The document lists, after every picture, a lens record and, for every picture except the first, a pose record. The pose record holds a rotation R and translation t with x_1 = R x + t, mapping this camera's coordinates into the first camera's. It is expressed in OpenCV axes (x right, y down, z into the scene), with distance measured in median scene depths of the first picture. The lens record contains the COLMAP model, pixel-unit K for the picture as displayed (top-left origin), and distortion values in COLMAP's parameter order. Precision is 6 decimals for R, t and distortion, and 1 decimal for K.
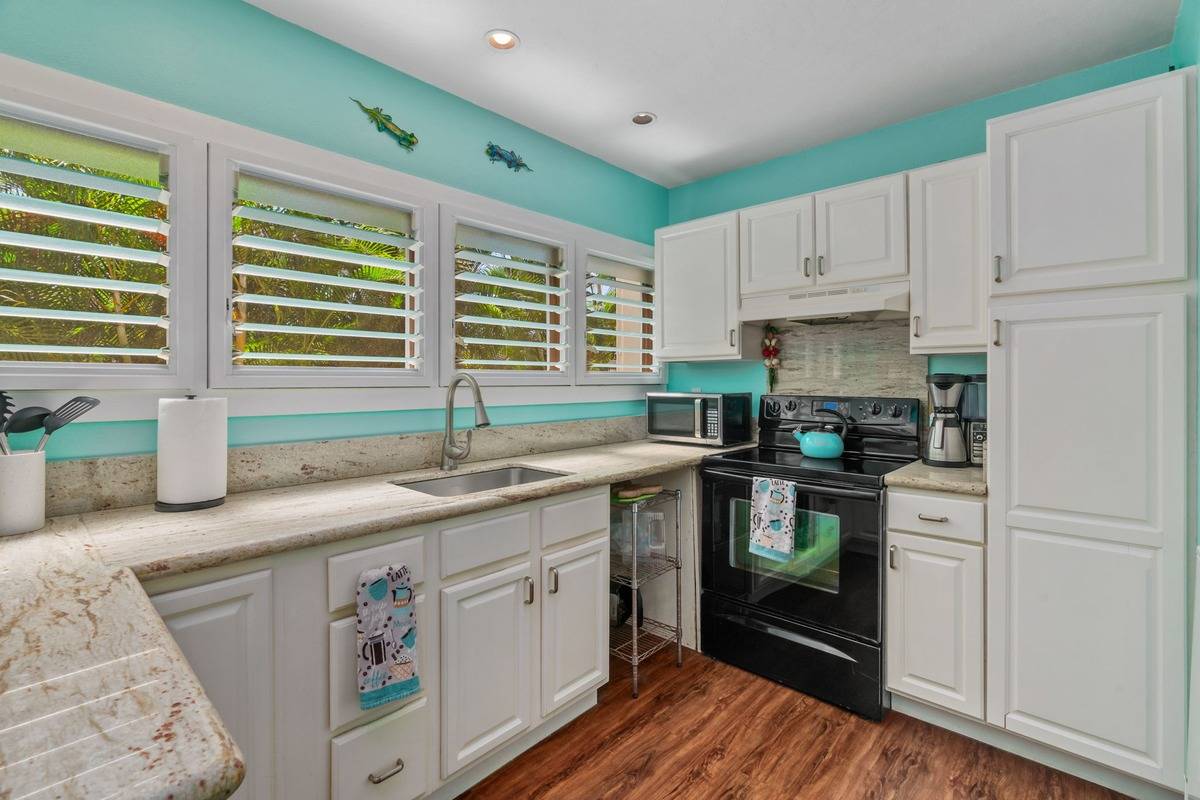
lens RADIAL K [[541.2, 0, 608.2], [0, 541.2, 372.6], [0, 0, 1]] dist [-0.014239, 0.005971]
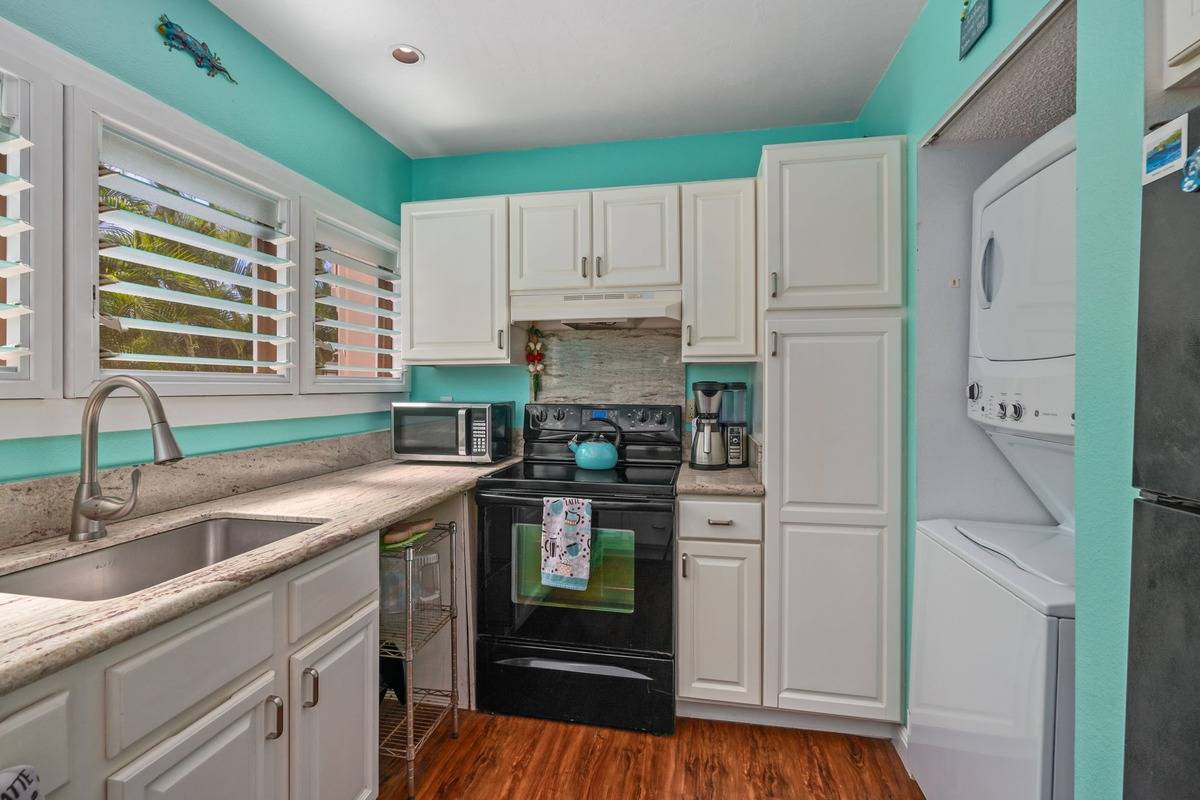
lens RADIAL K [[541.2, 0, 587.9], [0, 541.2, 383.0], [0, 0, 1]] dist [-0.014239, 0.005971]
pose [[0.859454, 0.005027, 0.511188, -0.125517], [-0.009053, 0.999945, 0.005387, 0.001451], [-0.511132, -0.009258, 0.859452, 0.216967]]
